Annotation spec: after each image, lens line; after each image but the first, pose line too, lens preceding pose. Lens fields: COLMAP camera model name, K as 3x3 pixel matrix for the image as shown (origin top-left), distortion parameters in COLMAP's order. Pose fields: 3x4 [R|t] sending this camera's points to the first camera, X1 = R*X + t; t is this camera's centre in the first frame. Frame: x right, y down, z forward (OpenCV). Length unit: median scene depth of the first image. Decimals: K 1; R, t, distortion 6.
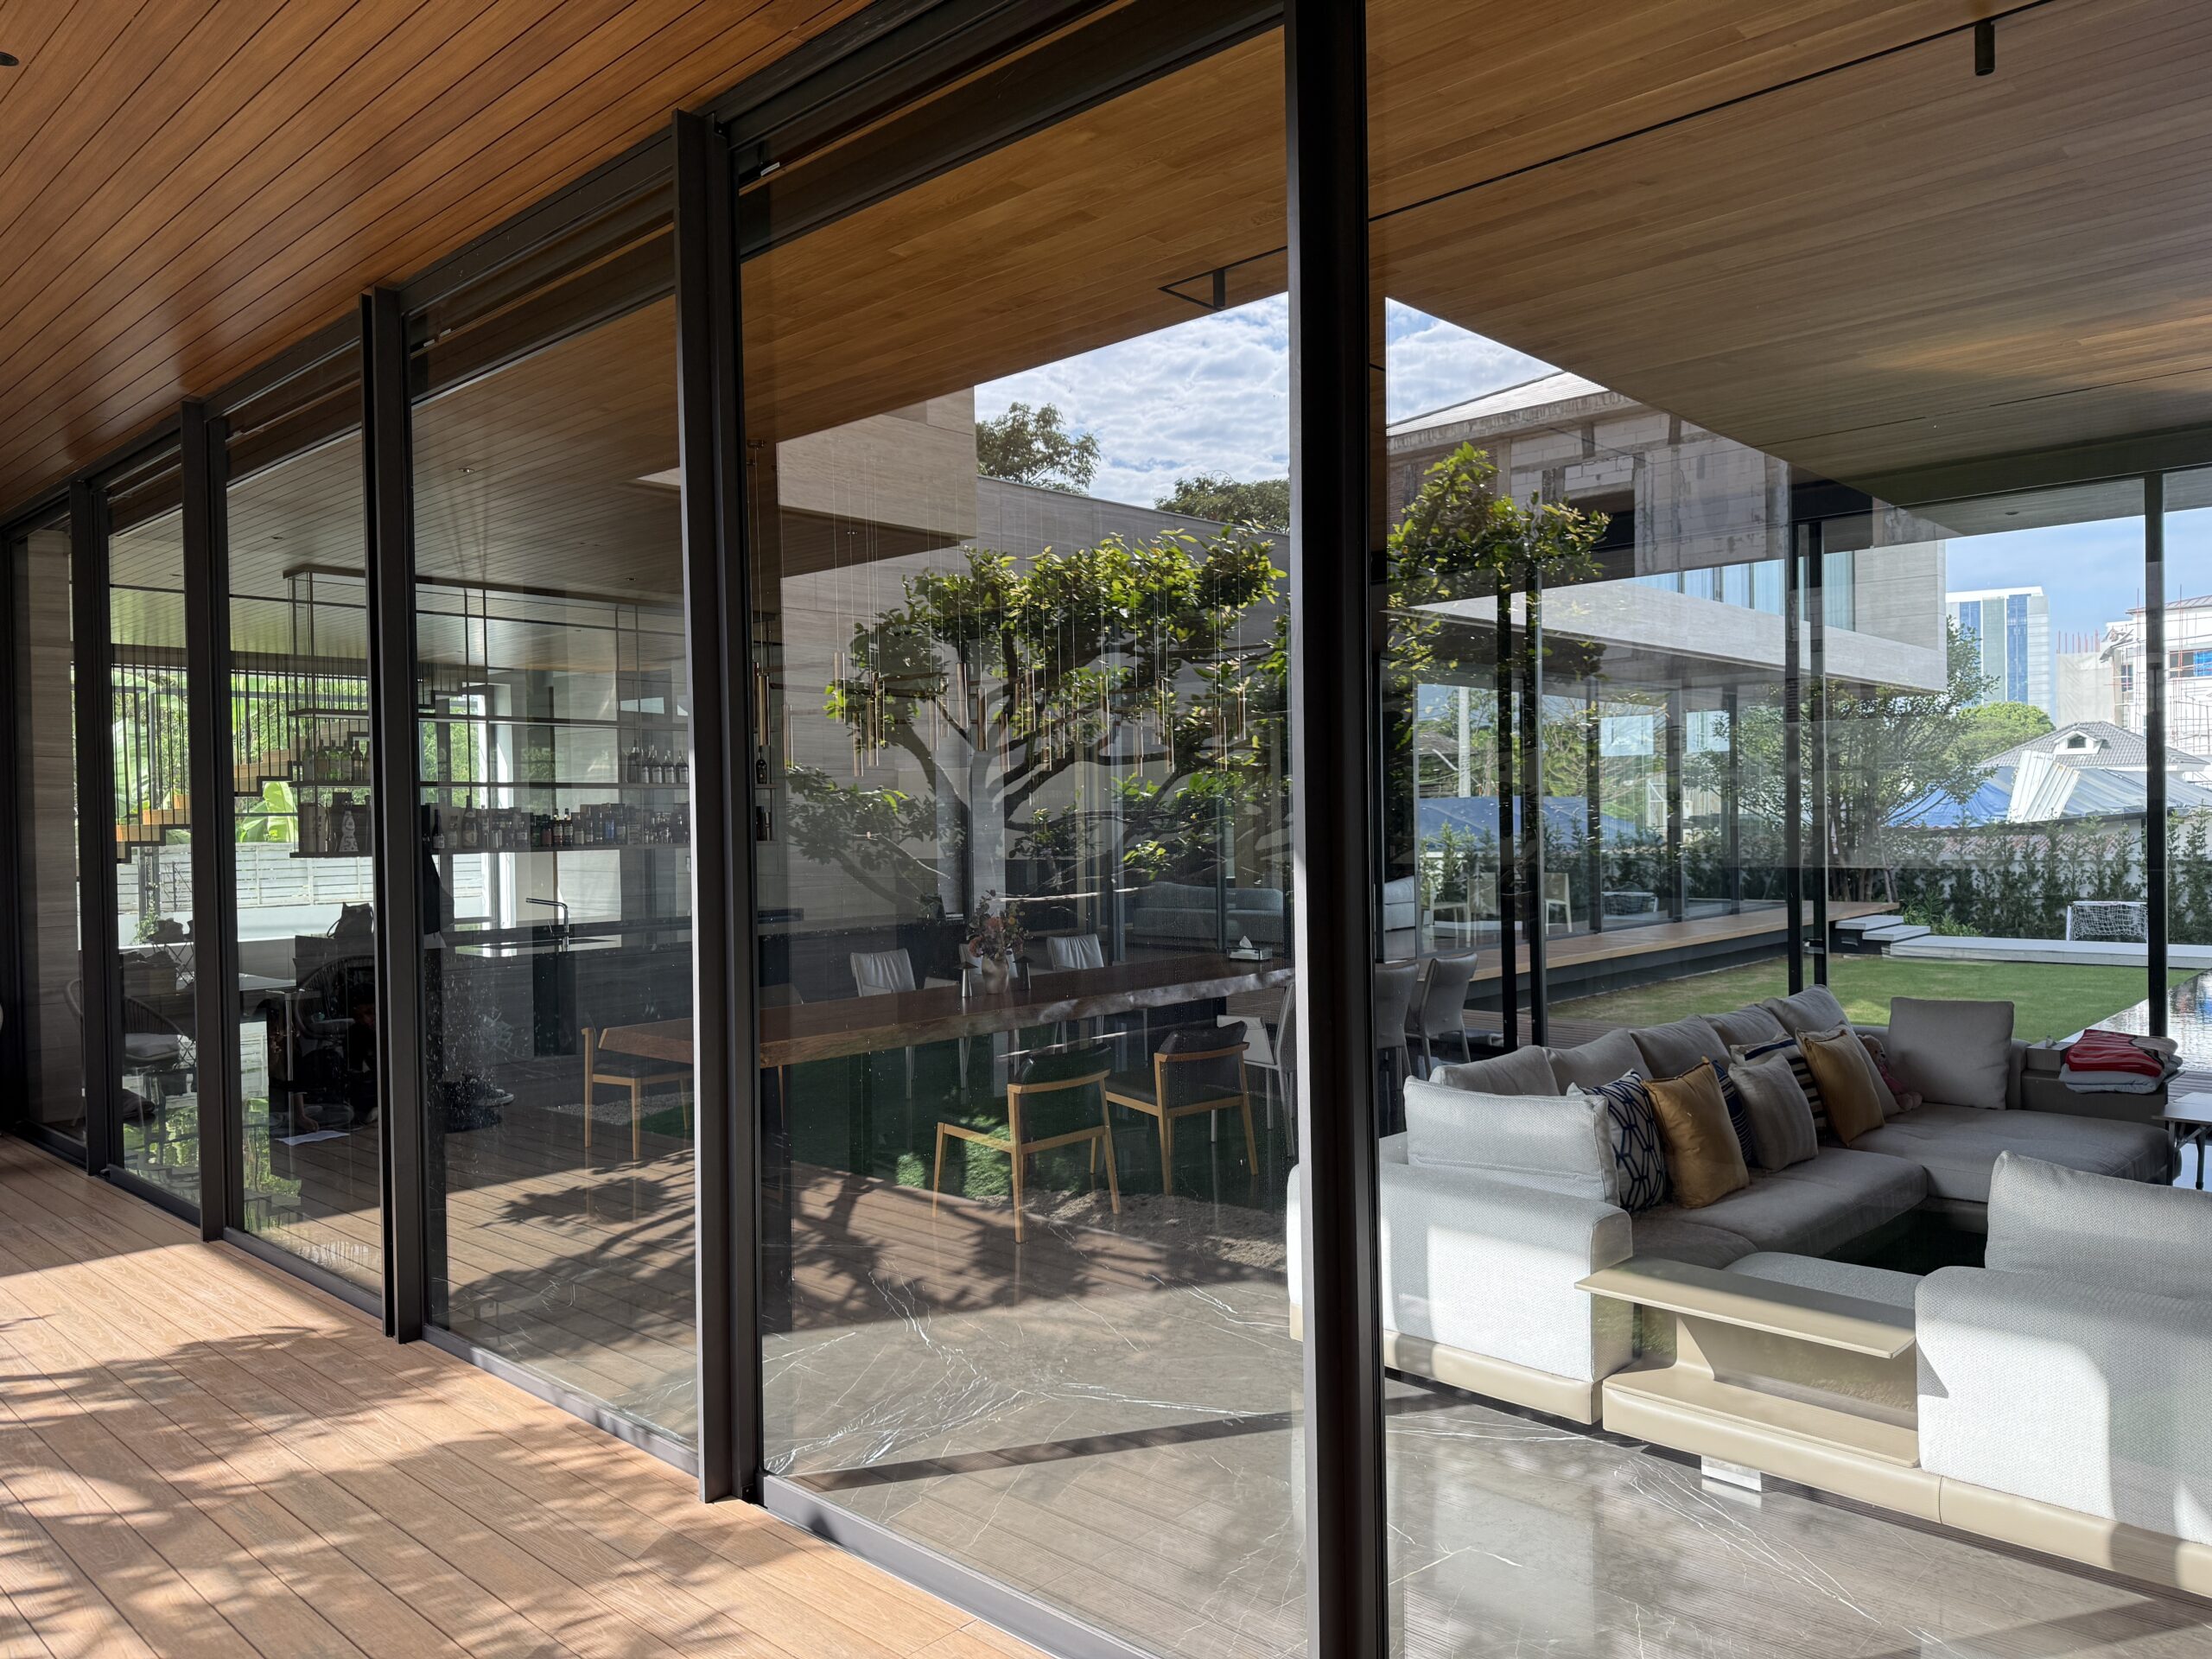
lens RADIAL K [[1555.5, 0, 1105.5], [0, 1555.5, 831.1], [0, 0, 1]] dist [0.063533, -0.080311]
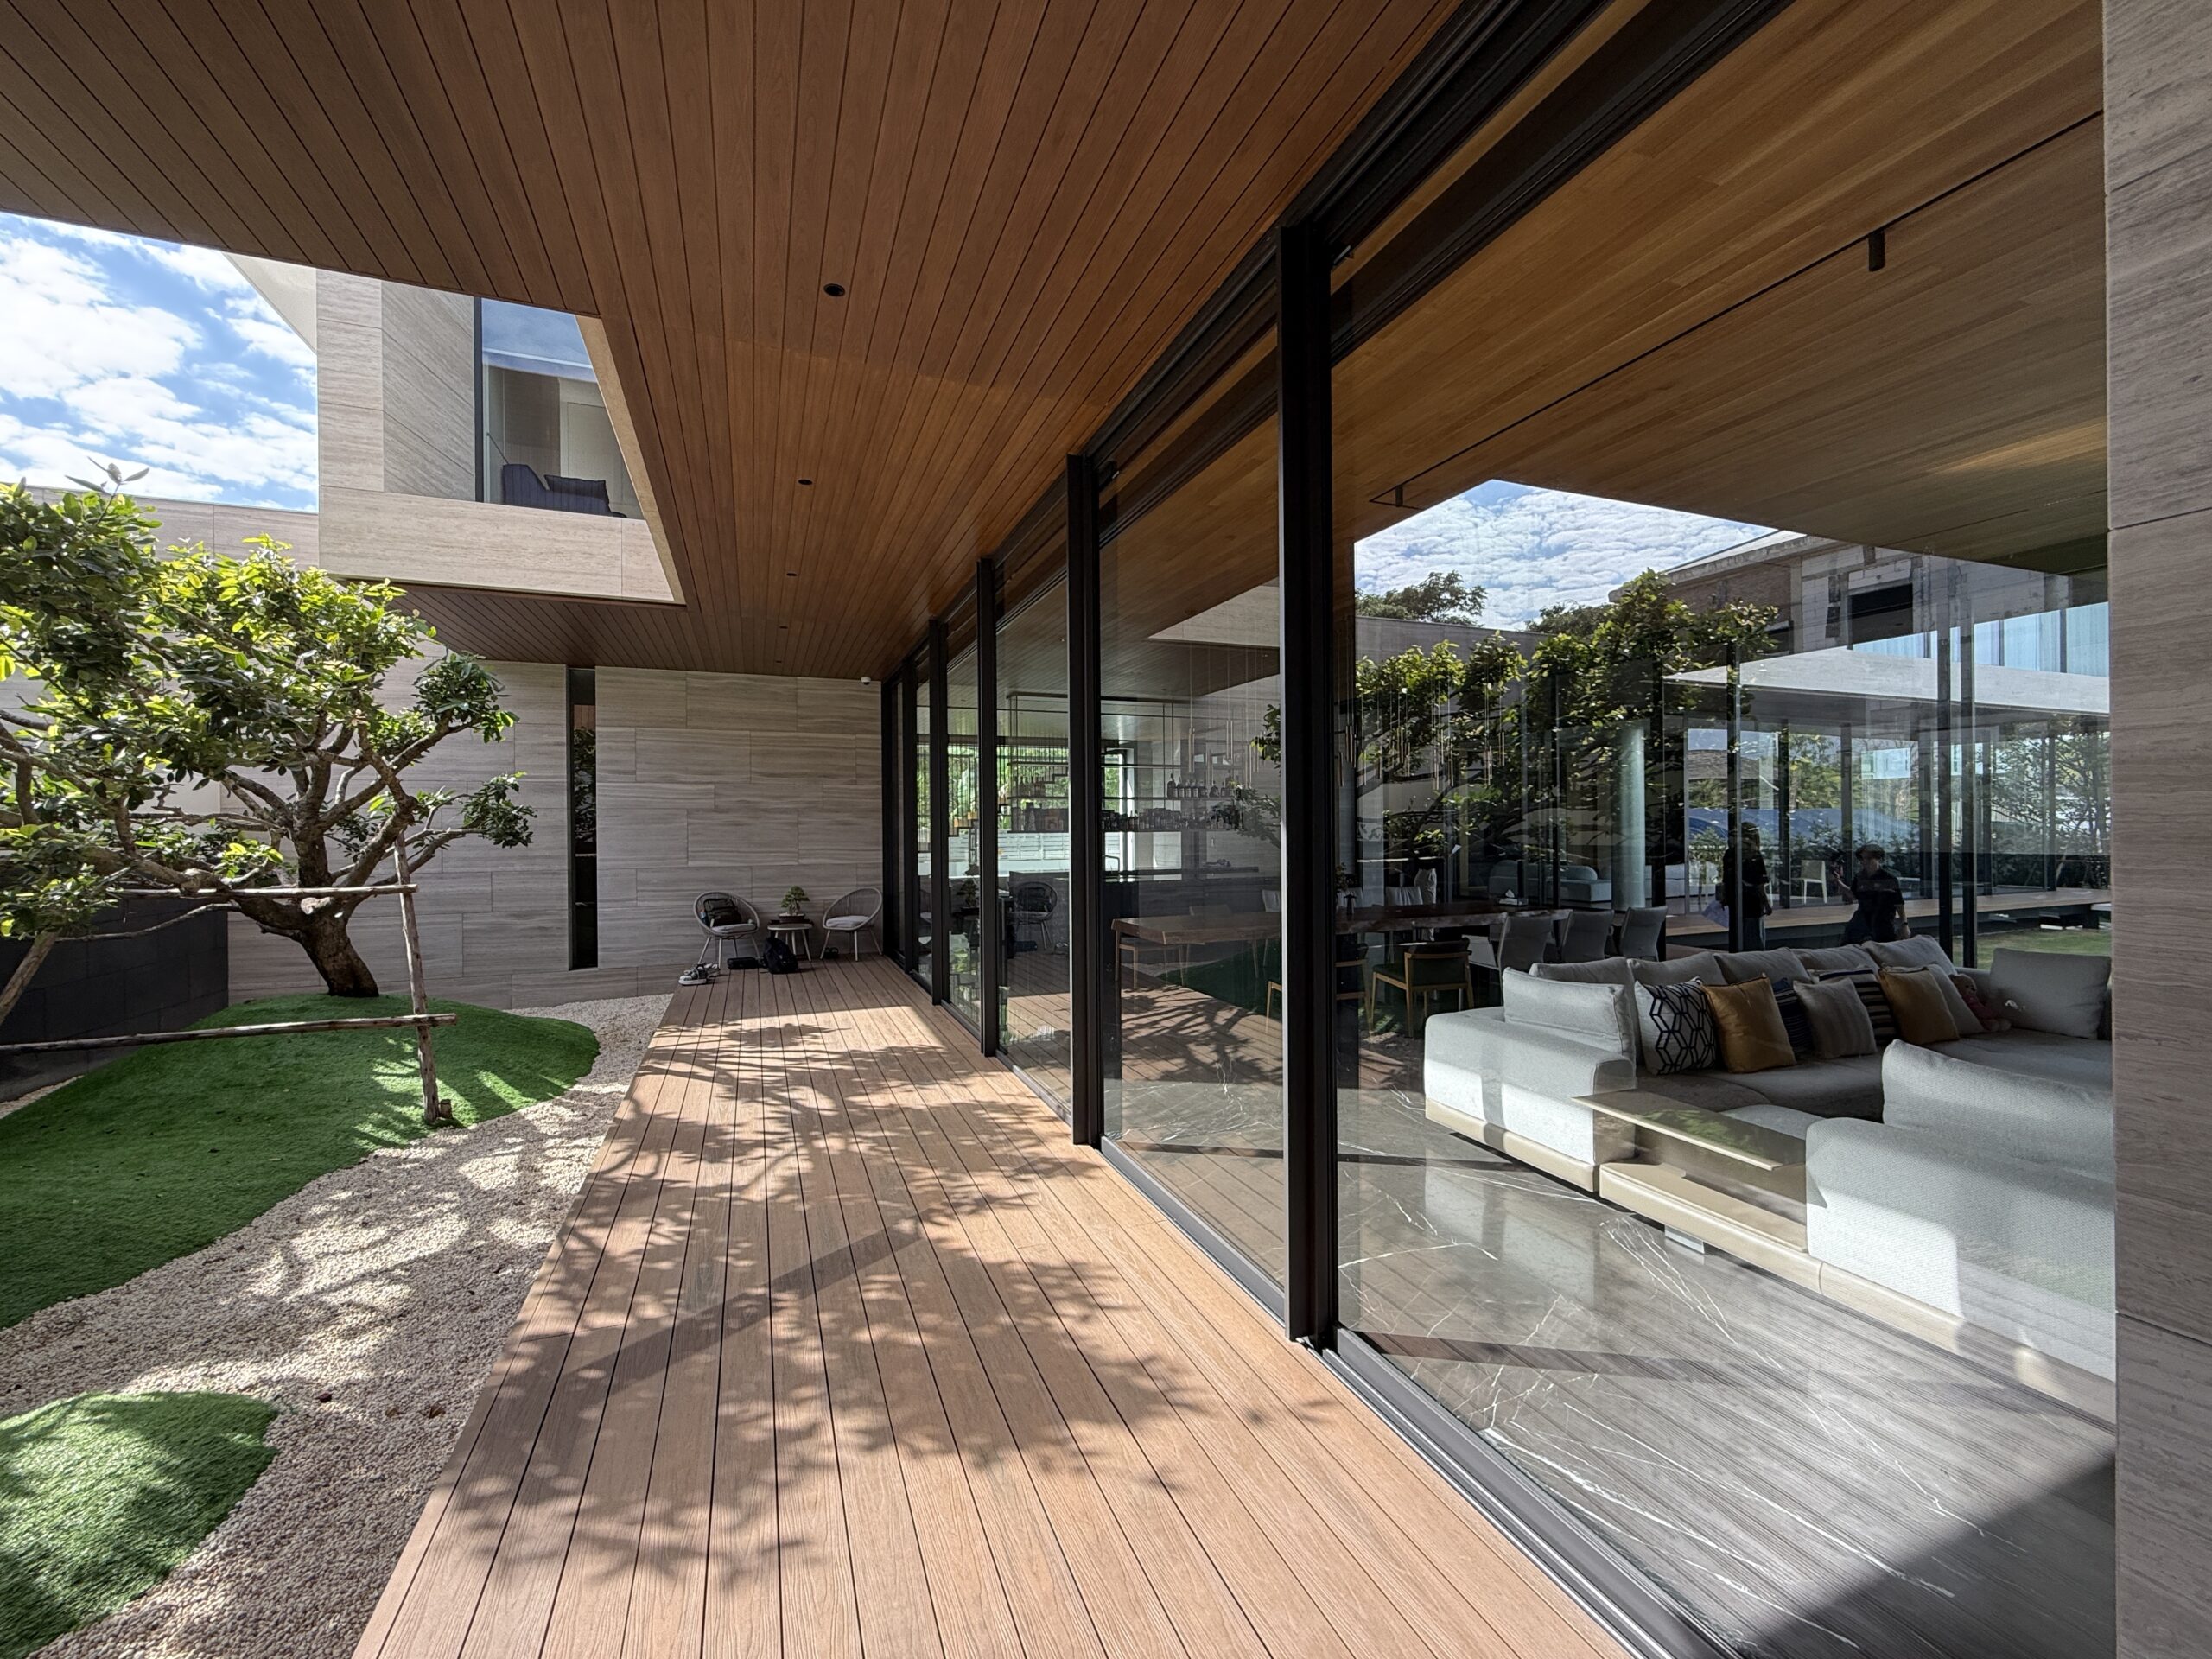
lens RADIAL K [[887.8, 0, 1099.5], [0, 887.8, 826.6], [0, 0, 1]] dist [-0.002591, 0.001092]
pose [[0.901292, 0.008593, -0.433127, 0.116267], [-0.010512, 0.999943, -0.002037, 0.010078], [0.433085, 0.006389, 0.901331, -0.003956]]
